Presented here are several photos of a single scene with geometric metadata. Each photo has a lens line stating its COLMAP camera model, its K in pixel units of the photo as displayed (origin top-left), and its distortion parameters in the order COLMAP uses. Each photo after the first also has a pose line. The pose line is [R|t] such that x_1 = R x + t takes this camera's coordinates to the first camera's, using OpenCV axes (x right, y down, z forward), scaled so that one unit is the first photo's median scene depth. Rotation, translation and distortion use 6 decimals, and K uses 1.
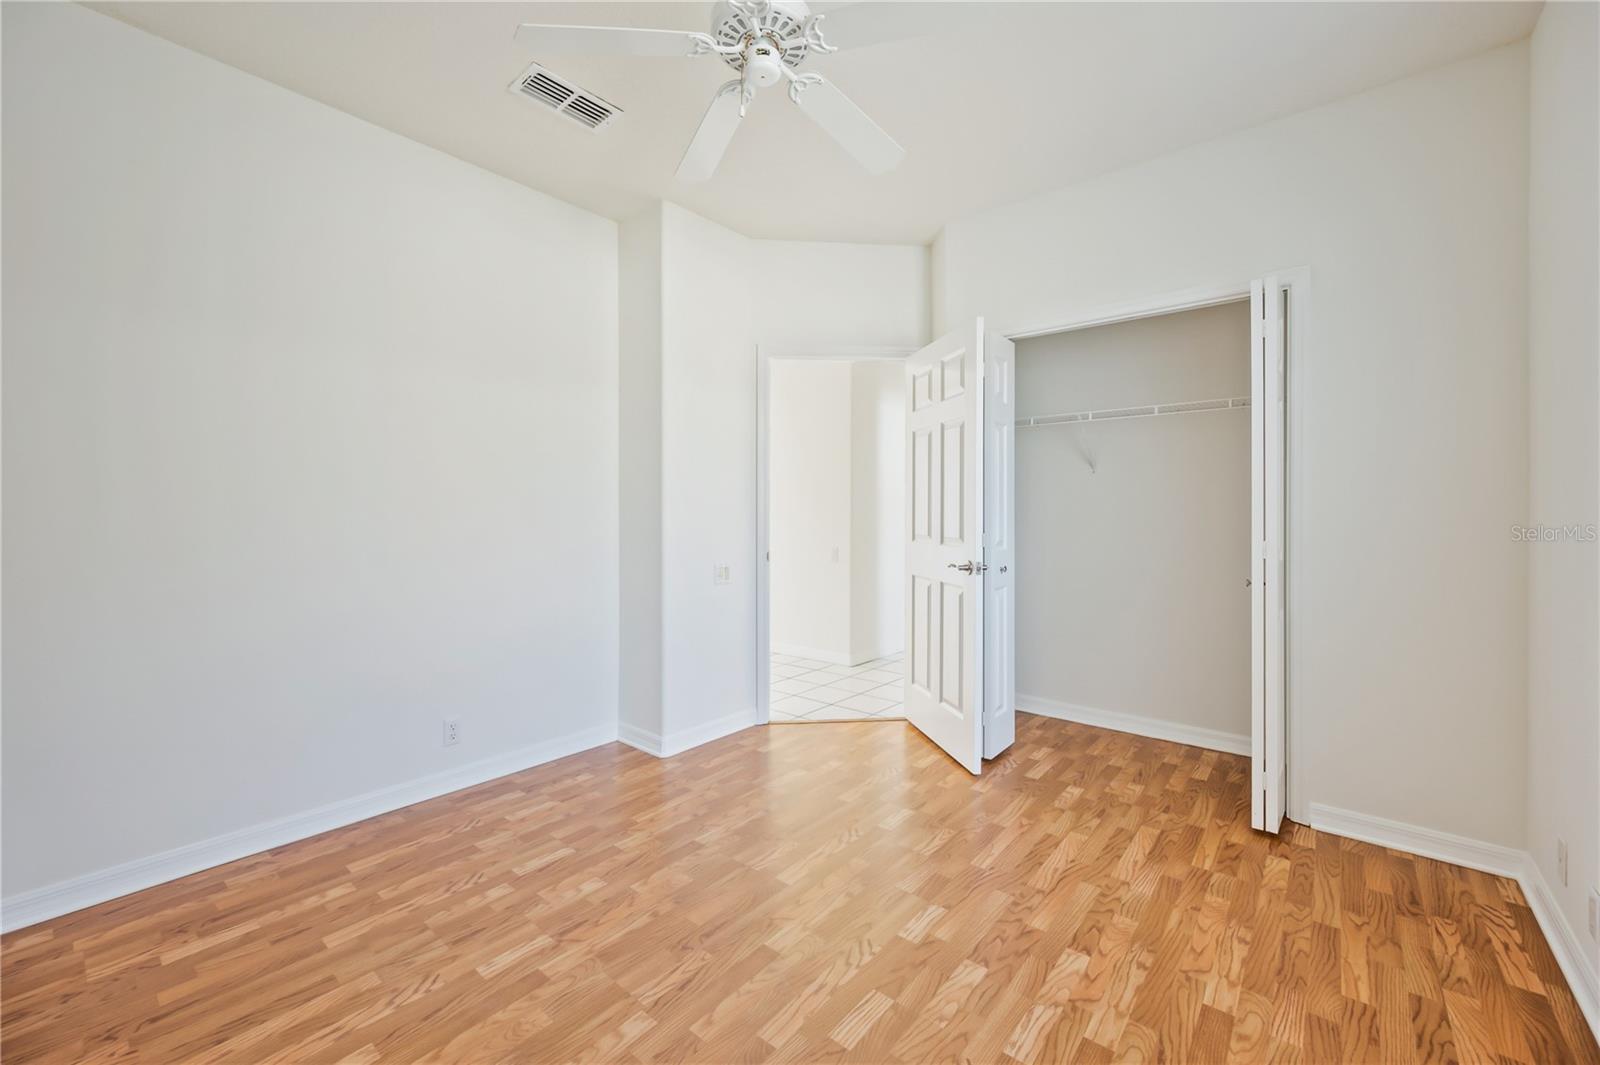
lens RADIAL K [[633.3, 0, 800.0], [0, 633.3, 521.9], [0, 0, 1]] dist [0.002256, -0.001246]
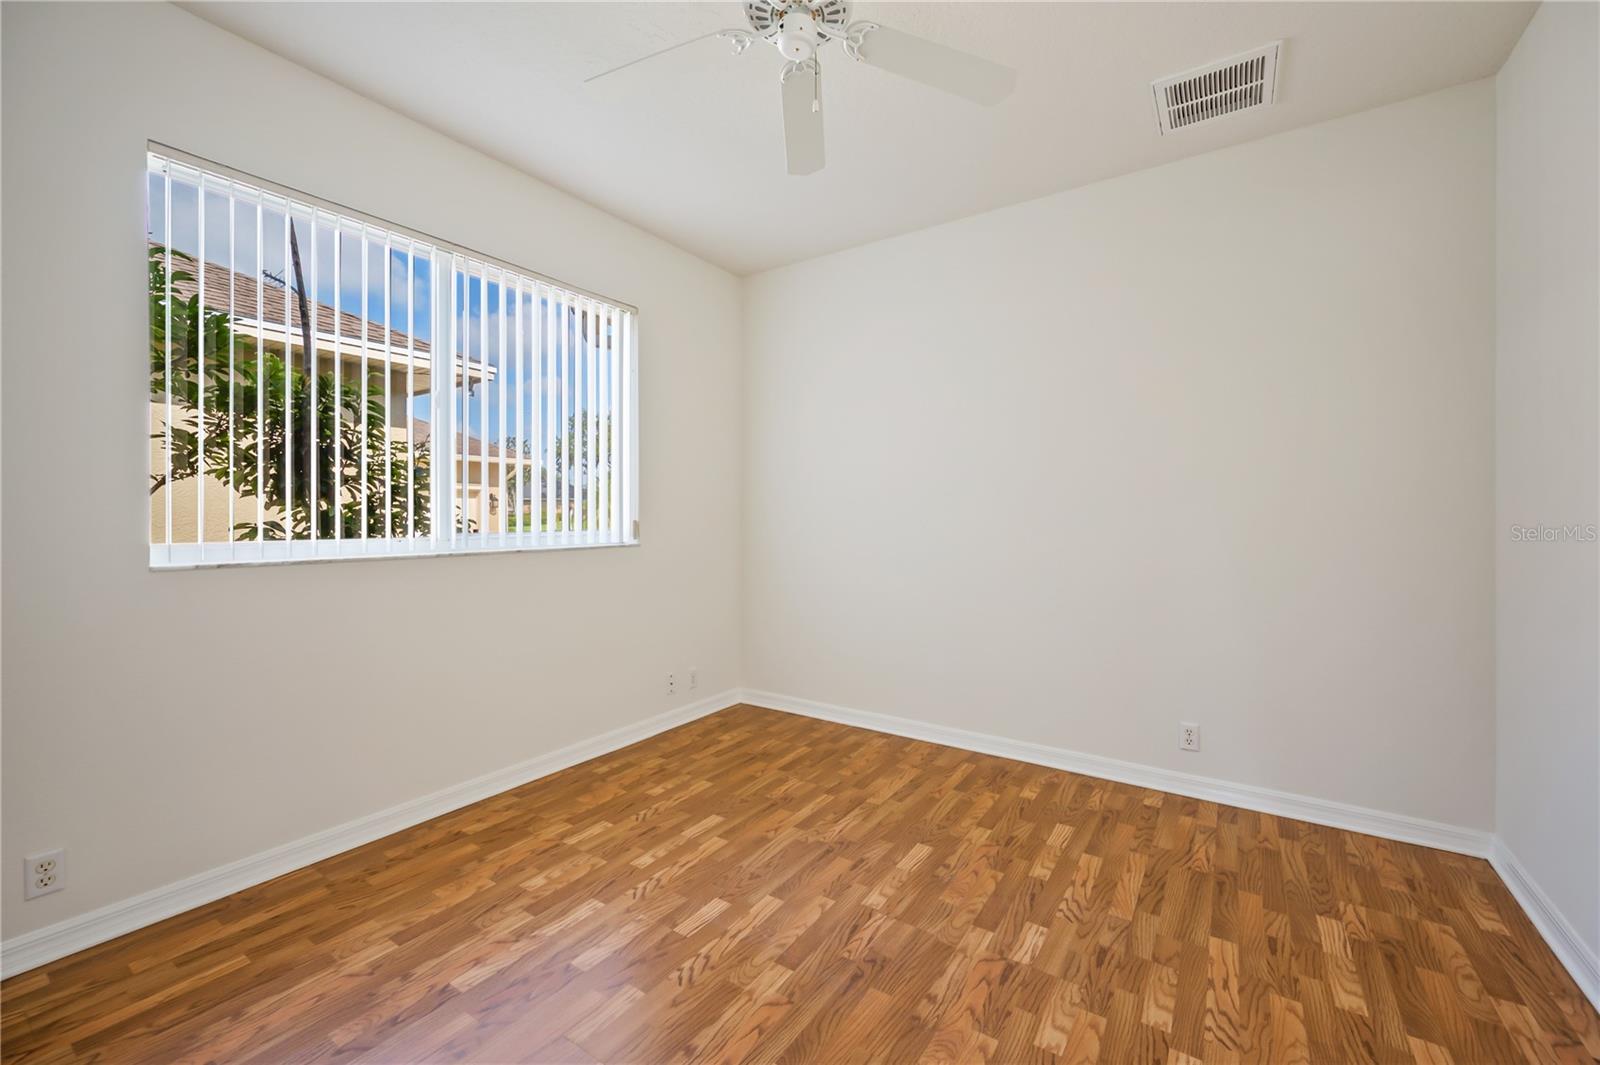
lens RADIAL K [[633.3, 0, 799.8], [0, 633.3, 522.9], [0, 0, 1]] dist [0.002256, -0.001246]
pose [[-0.994922, -0.000122, -0.100646, 0.030513], [-0.002341, 0.999757, 0.021928, -0.026840], [0.100619, 0.022053, -0.994681, 2.019372]]
